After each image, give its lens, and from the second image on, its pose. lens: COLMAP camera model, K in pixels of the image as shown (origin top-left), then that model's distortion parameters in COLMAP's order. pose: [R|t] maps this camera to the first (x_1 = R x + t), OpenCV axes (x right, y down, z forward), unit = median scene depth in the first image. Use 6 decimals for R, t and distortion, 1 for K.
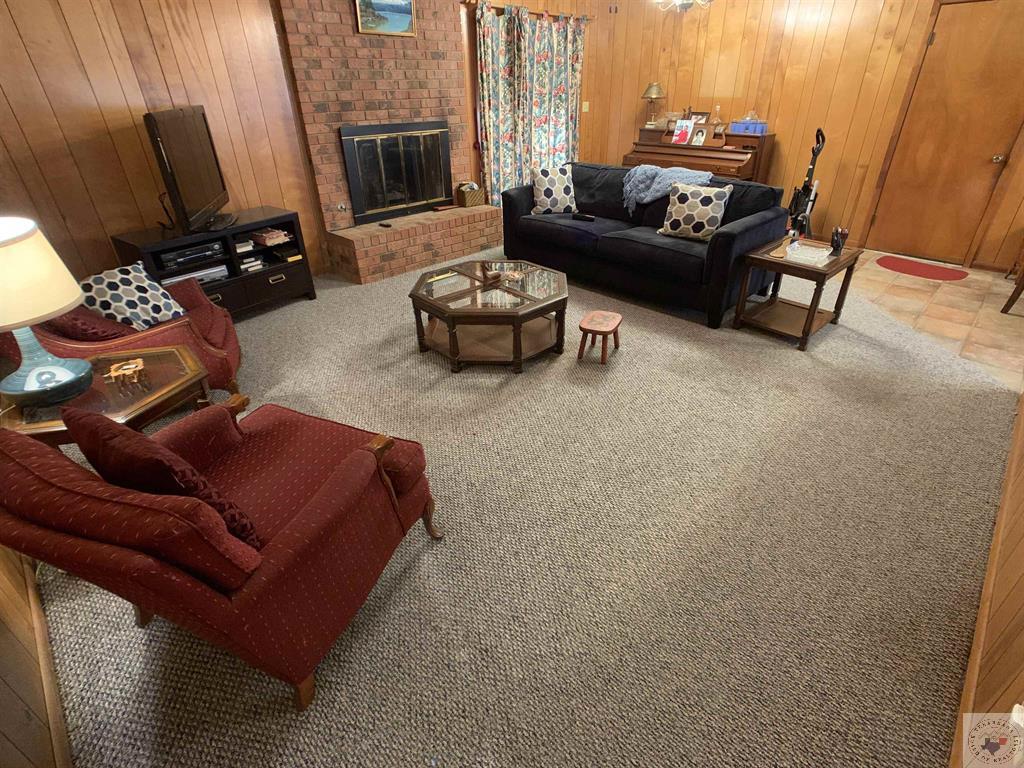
lens RADIAL K [[503.3, 0, 530.9], [0, 503.3, 378.4], [0, 0, 1]] dist [-0.058940, 0.022901]
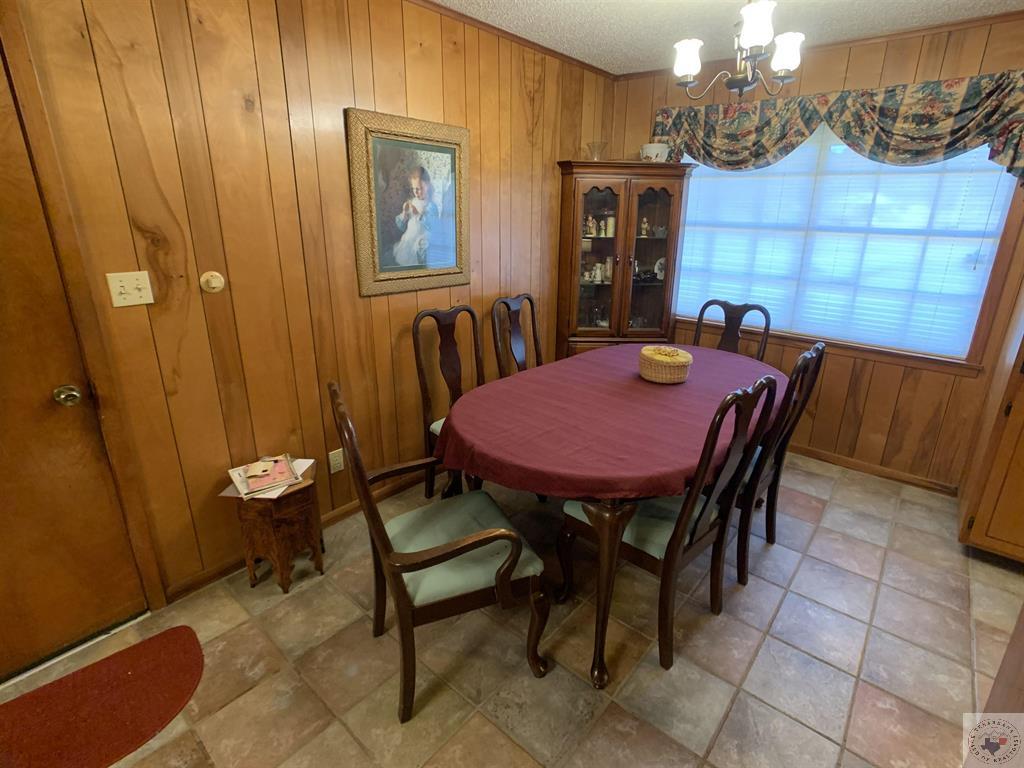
lens RADIAL K [[503.3, 0, 530.9], [0, 503.3, 378.4], [0, 0, 1]] dist [-0.058940, 0.022901]
pose [[-0.082560, -0.297271, 0.951217, 0.565917], [0.484227, 0.822267, 0.299000, -0.395323], [-0.871039, 0.485290, 0.076060, 0.637537]]
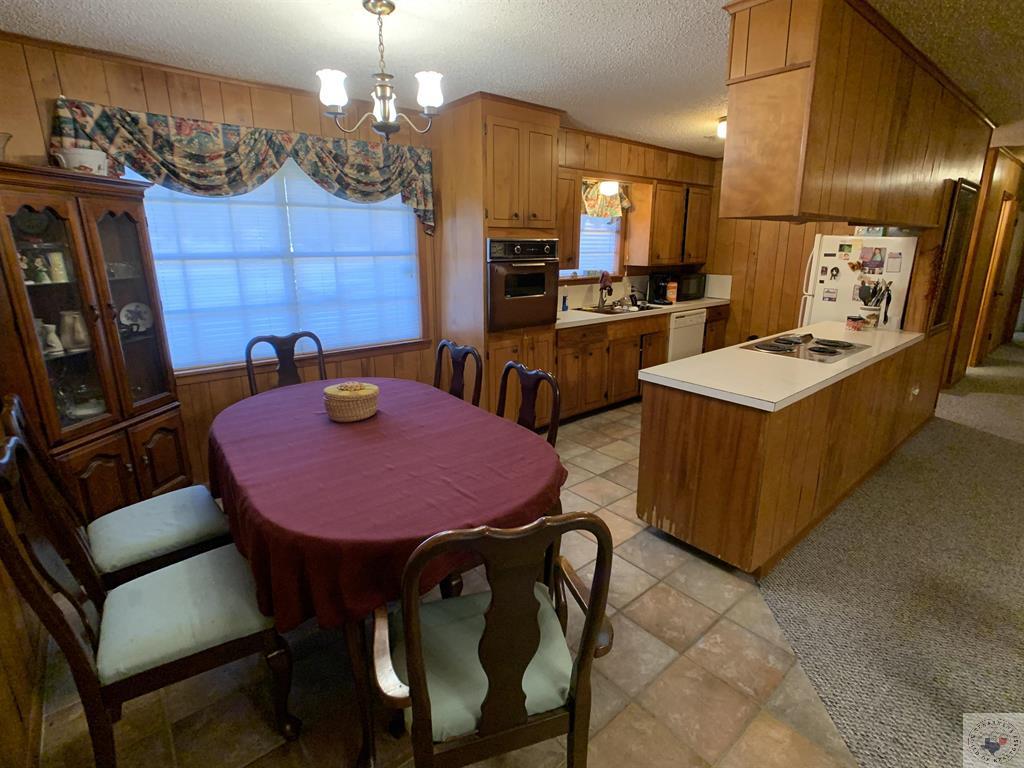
lens RADIAL K [[503.3, 0, 530.9], [0, 503.3, 378.4], [0, 0, 1]] dist [-0.058940, 0.022901]
pose [[-0.996945, -0.008211, 0.077676, 1.166431], [0.048630, 0.712958, 0.699519, -0.708396], [-0.061123, 0.701159, -0.710380, 1.158261]]
